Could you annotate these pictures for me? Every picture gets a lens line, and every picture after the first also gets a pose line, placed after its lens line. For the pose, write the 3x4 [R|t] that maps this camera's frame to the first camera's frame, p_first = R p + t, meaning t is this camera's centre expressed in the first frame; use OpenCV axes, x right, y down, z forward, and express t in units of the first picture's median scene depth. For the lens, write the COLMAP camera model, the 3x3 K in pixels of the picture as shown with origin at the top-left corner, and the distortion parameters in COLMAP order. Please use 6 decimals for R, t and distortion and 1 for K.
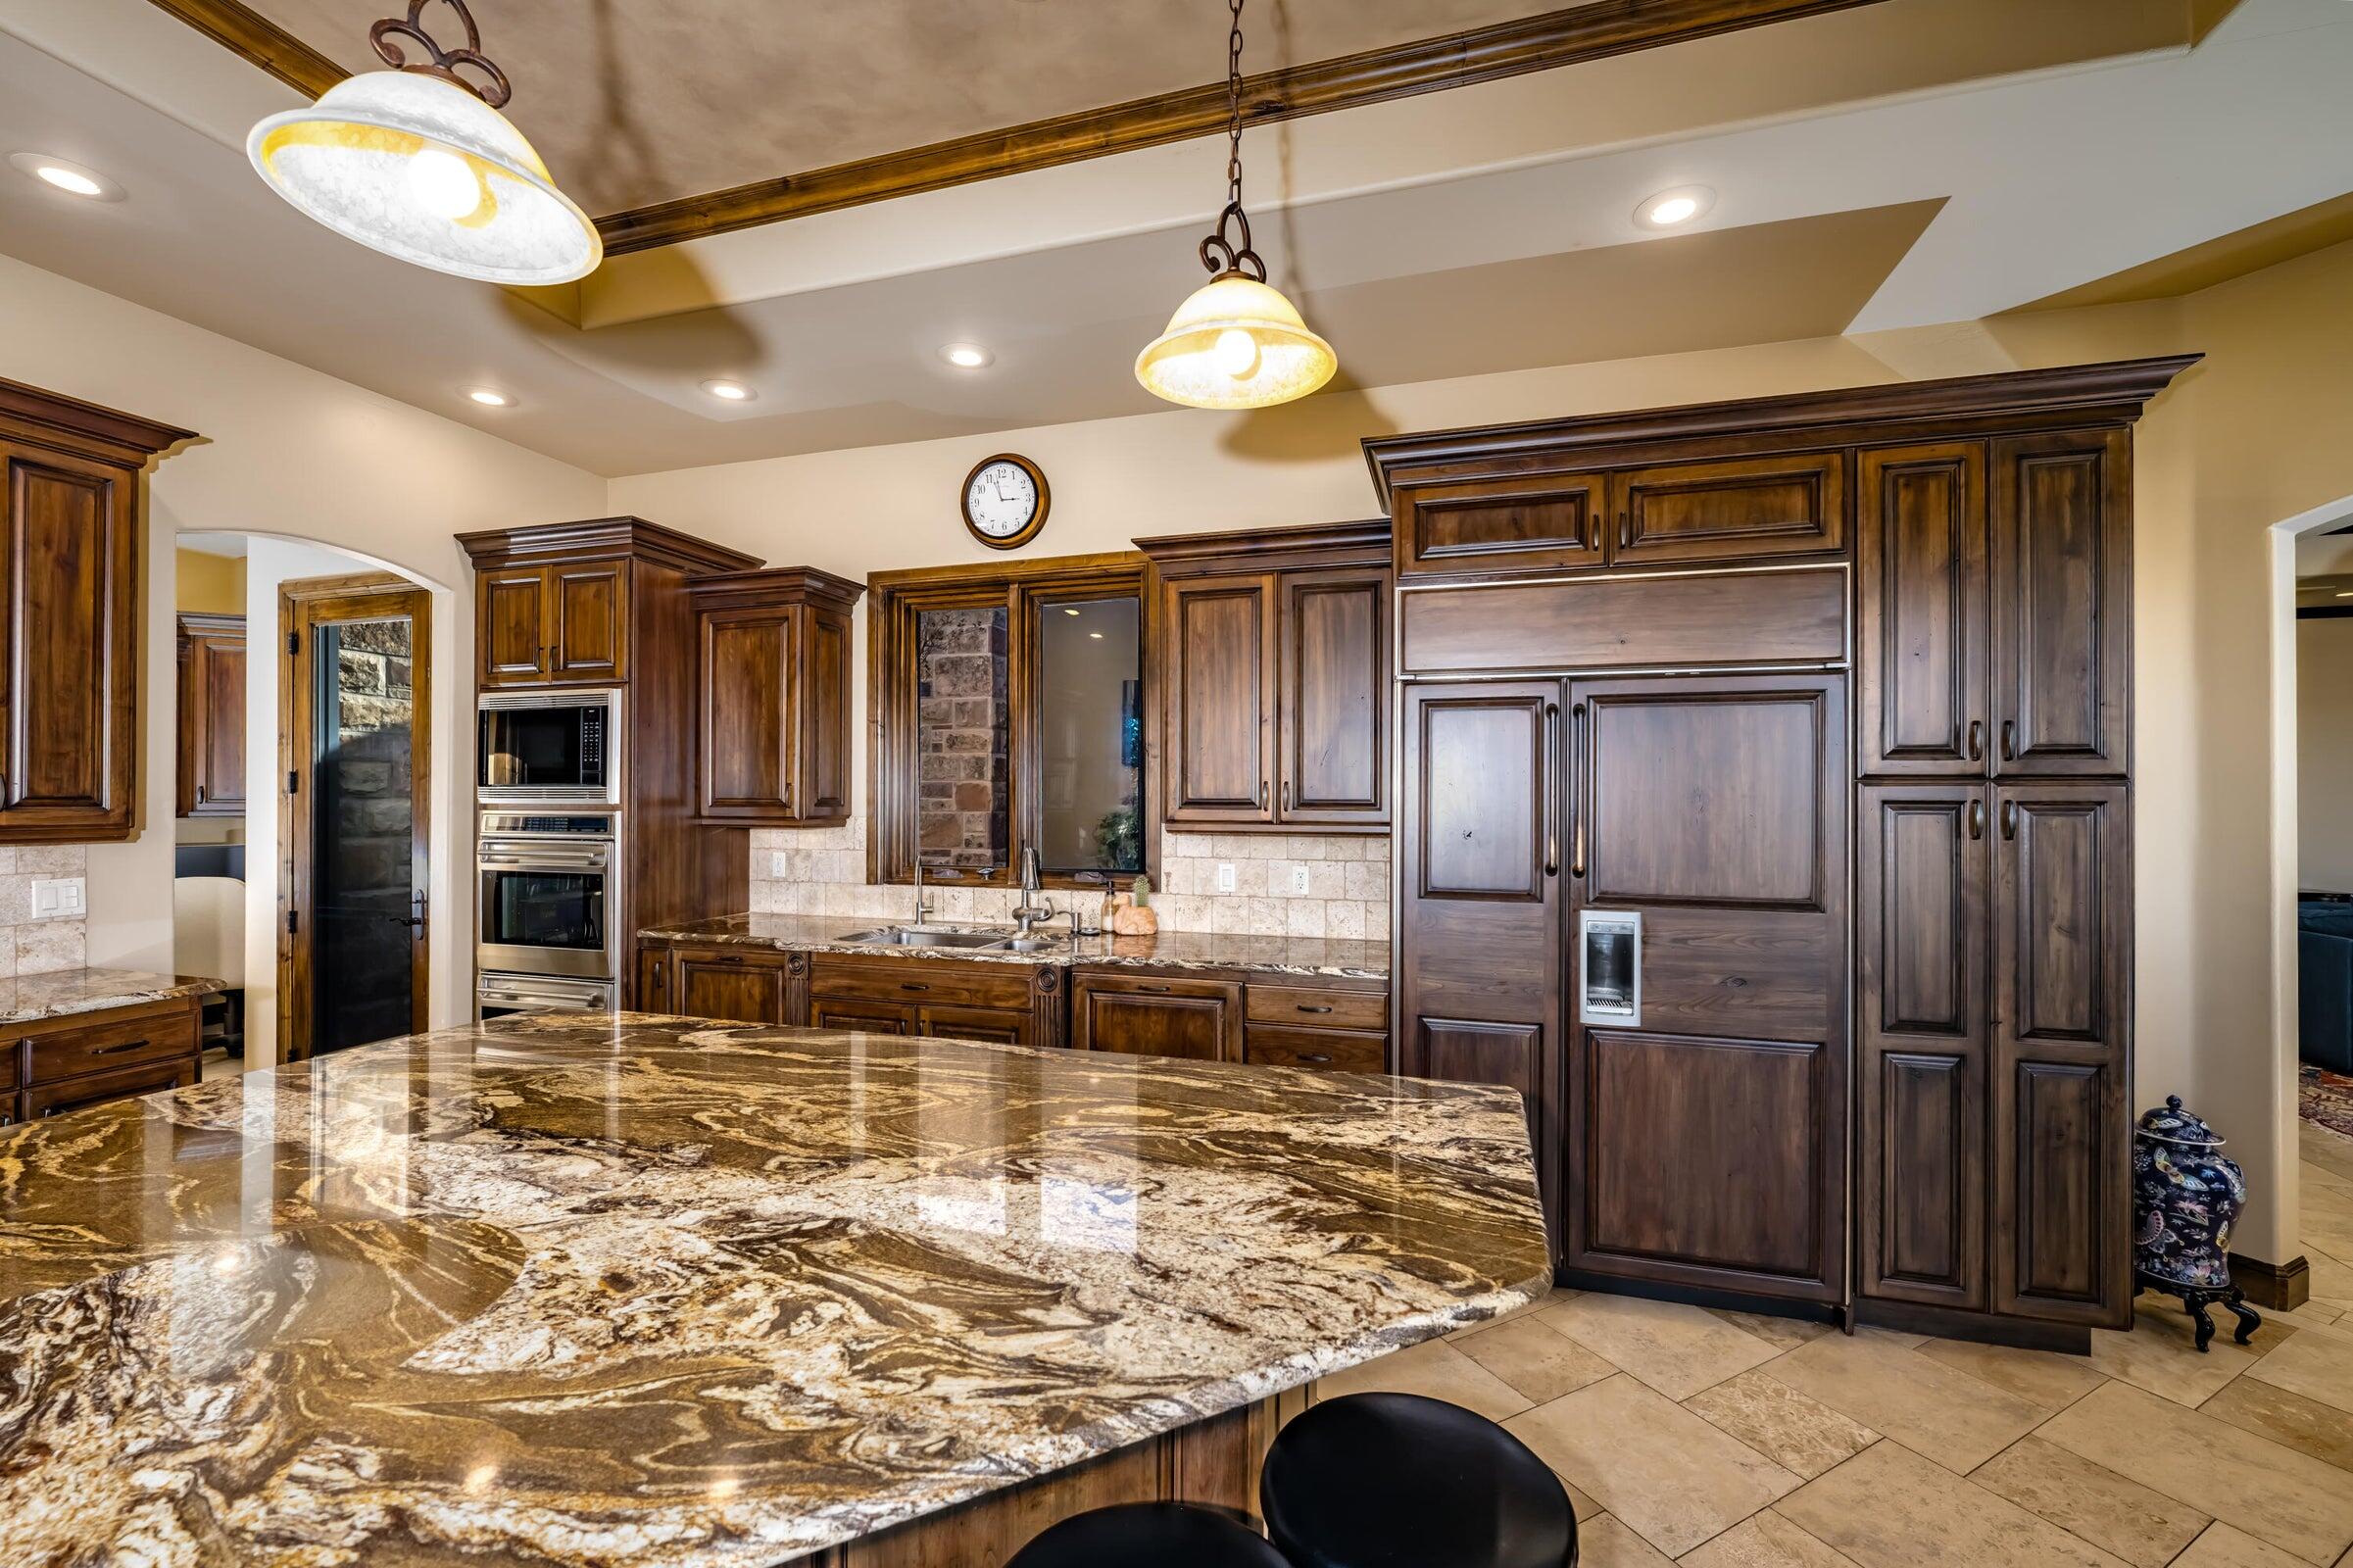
lens RADIAL K [[951.3, 0, 1171.4], [0, 951.3, 795.6], [0, 0, 1]] dist [-0.004779, -0.000385]
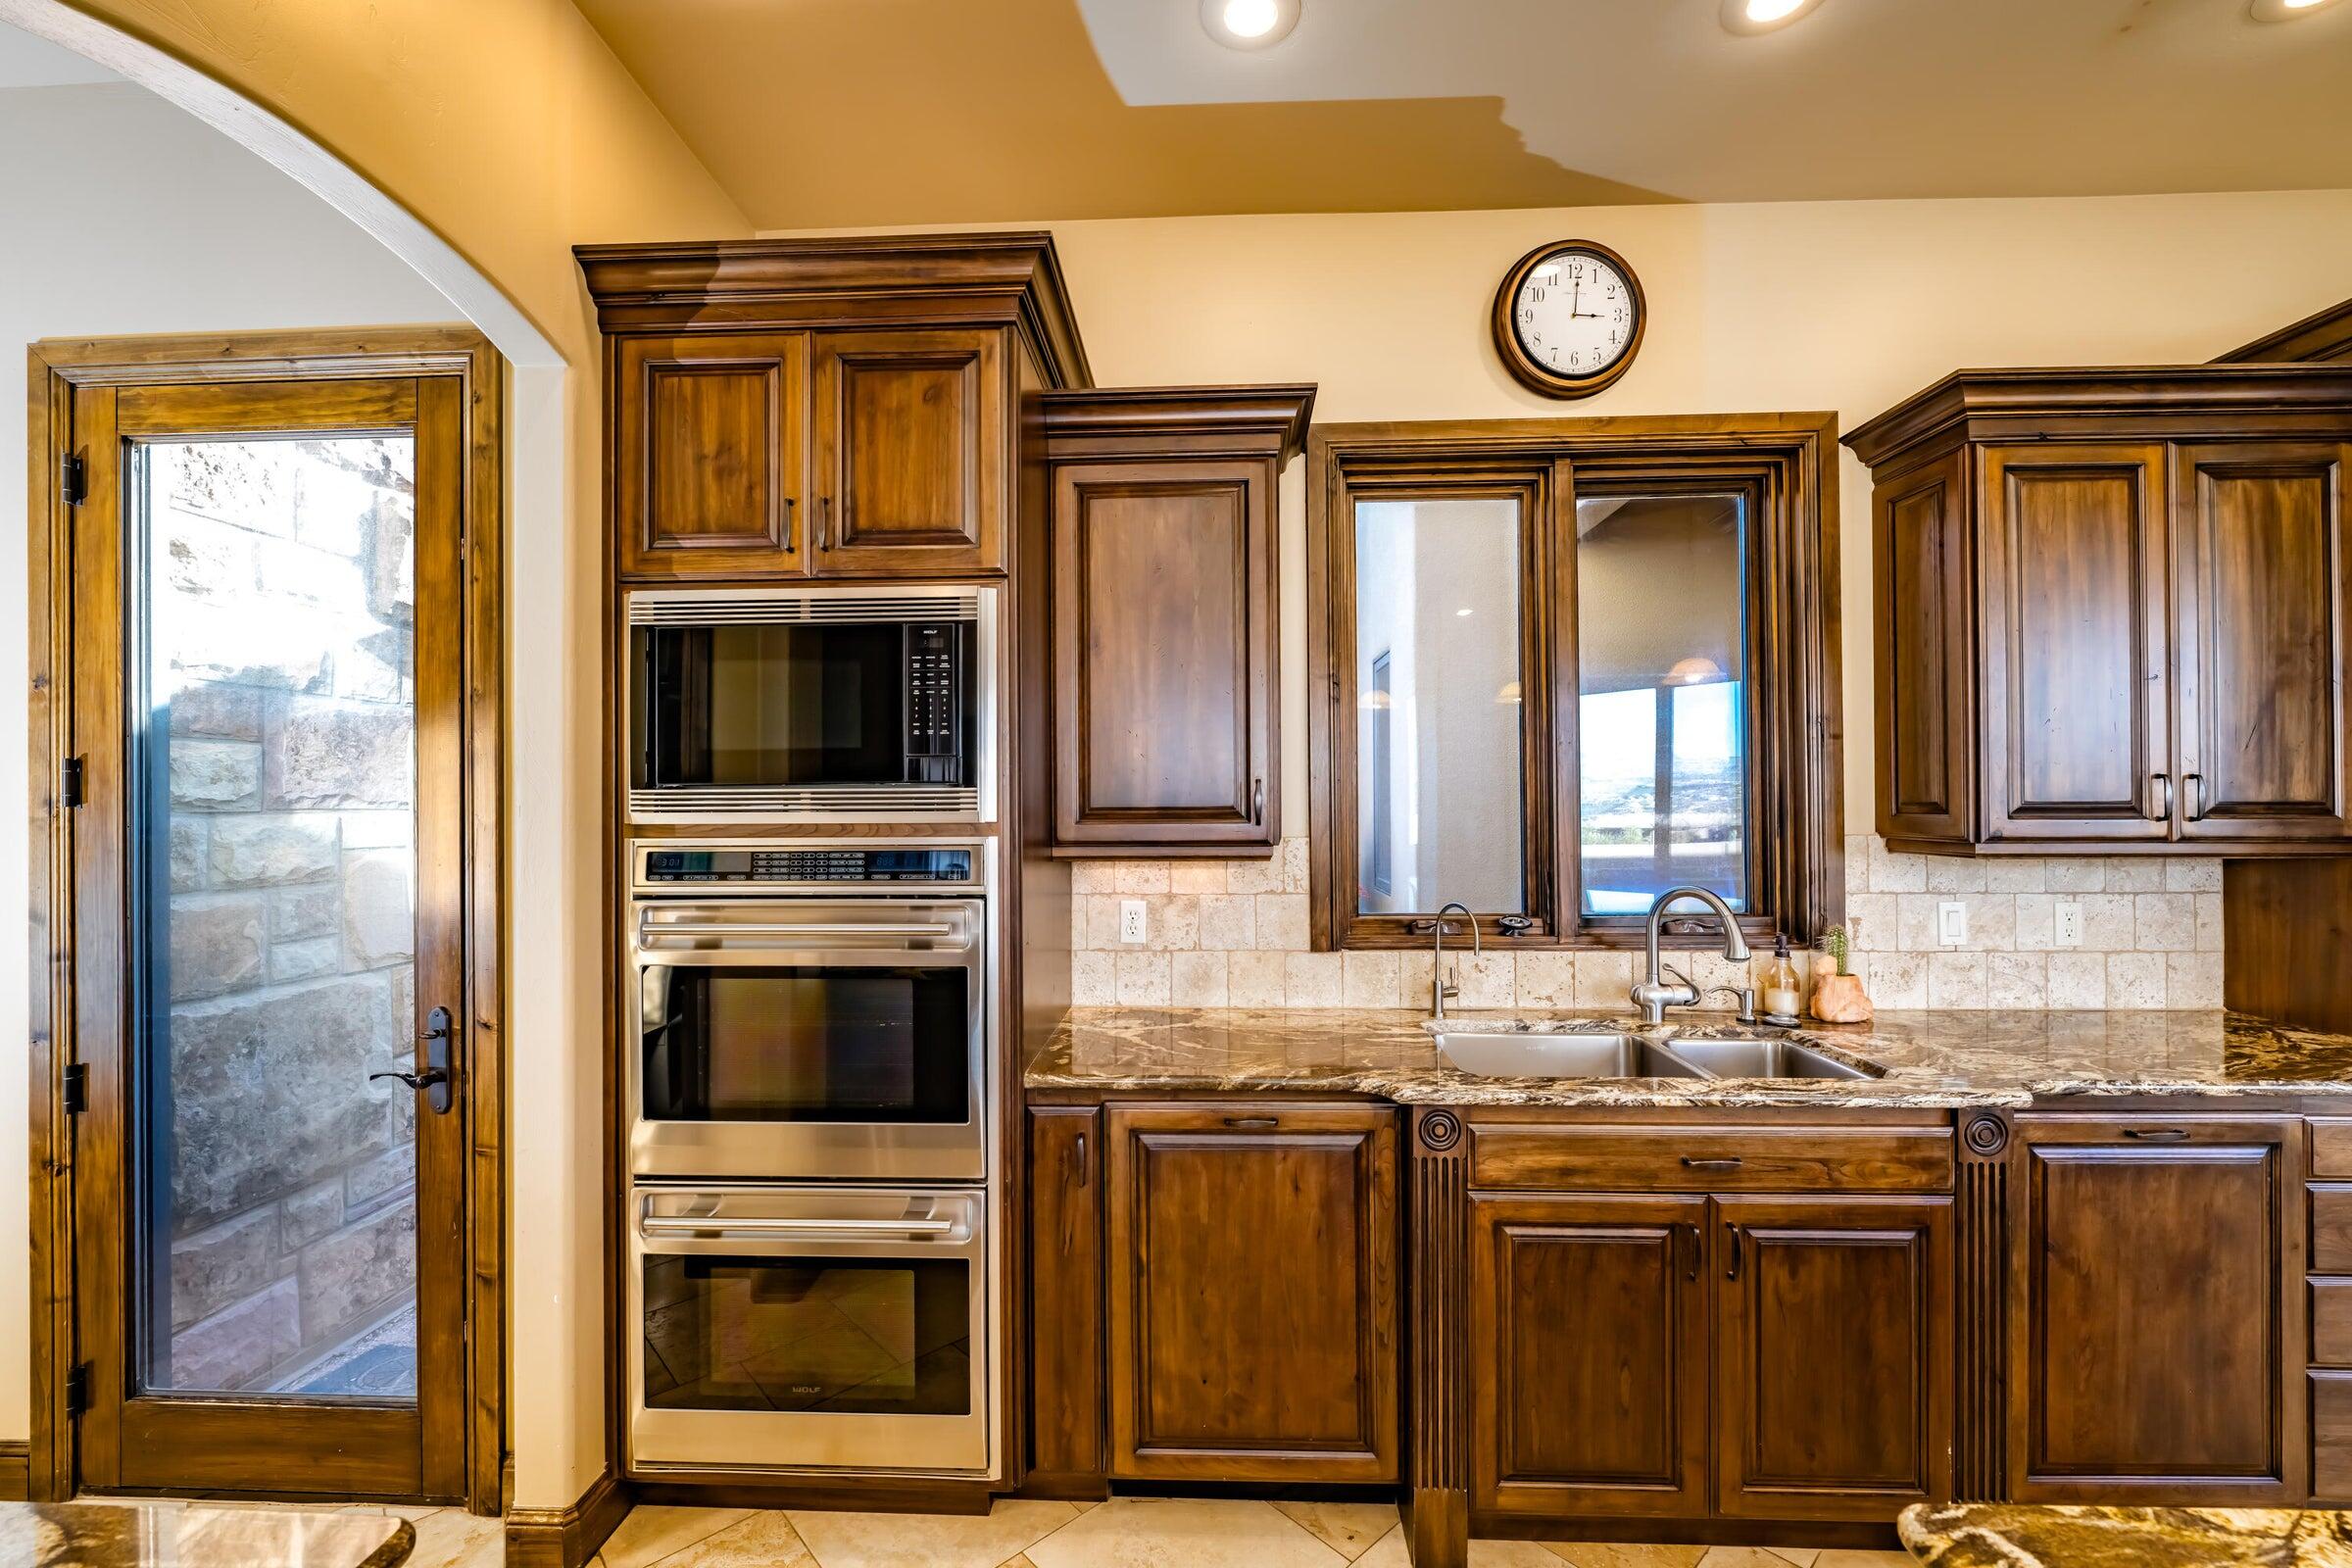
lens RADIAL K [[950.9, 0, 1170.9], [0, 950.9, 795.6], [0, 0, 1]] dist [-0.004779, -0.000385]
pose [[0.969158, -0.005607, 0.246378, -0.585345], [0.006781, 0.999969, -0.003917, -0.001945], [-0.246349, 0.005467, 0.969166, 0.477287]]
